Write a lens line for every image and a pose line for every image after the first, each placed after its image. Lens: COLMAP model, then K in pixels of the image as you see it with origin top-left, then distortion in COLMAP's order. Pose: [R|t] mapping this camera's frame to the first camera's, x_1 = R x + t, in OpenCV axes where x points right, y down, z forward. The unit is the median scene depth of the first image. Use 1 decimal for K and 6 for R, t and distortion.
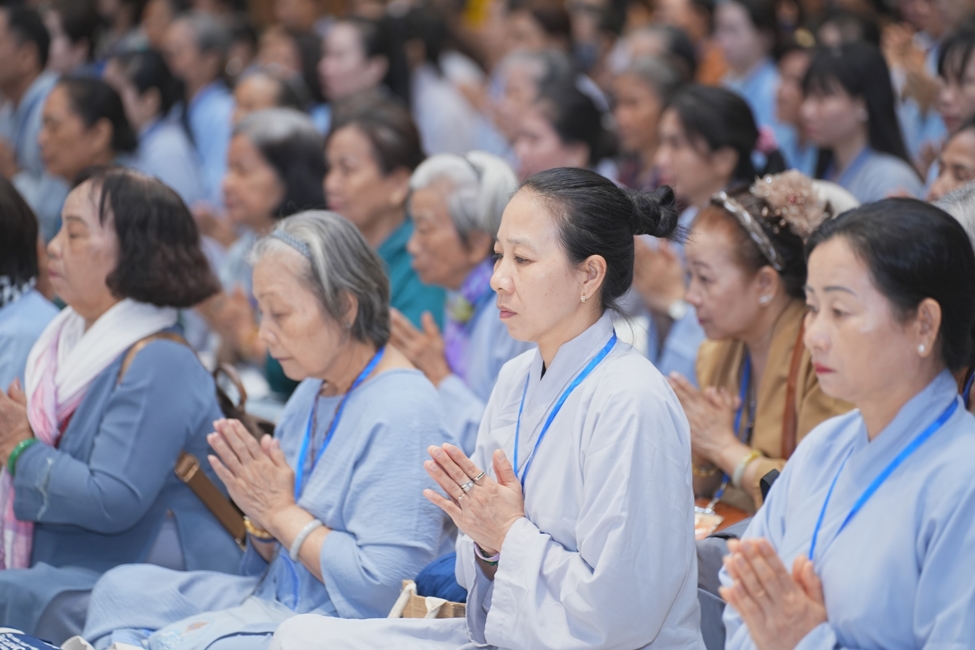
lens RADIAL K [[4021.7, 0, 487.2], [0, 4021.7, 325.4], [0, 0, 1]] dist [1.665471, 0.000000]
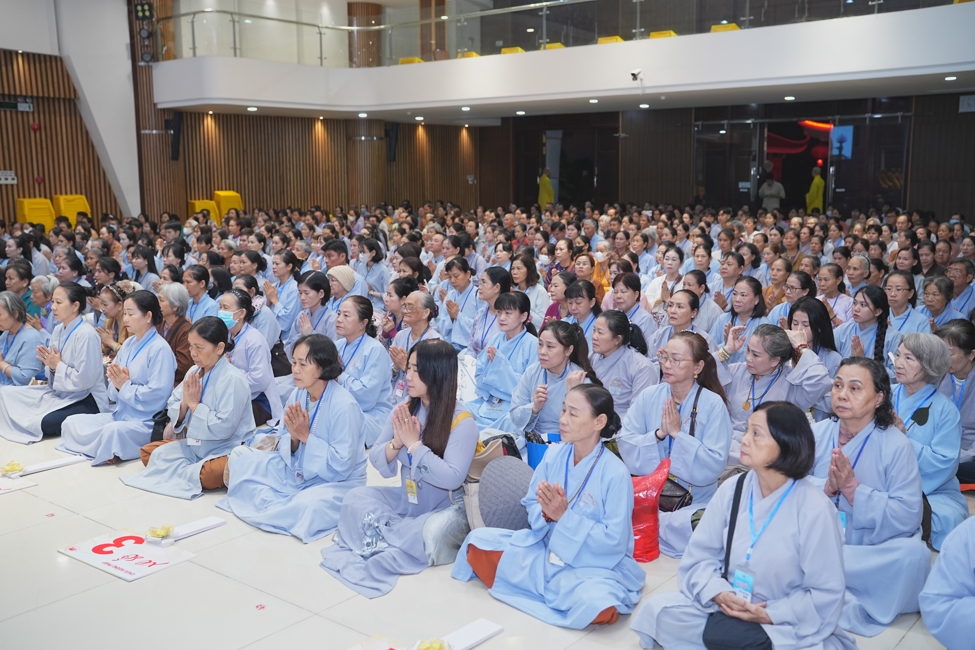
lens RADIAL K [[969.3, 0, 486.5], [0, 969.3, 318.9], [0, 0, 1]] dist [-0.008287, 0.000000]
pose [[0.912781, -0.032282, 0.407173, 0.003892], [0.026657, 0.999455, 0.019481, -0.006301], [-0.407579, -0.006928, 0.913143, -0.145624]]
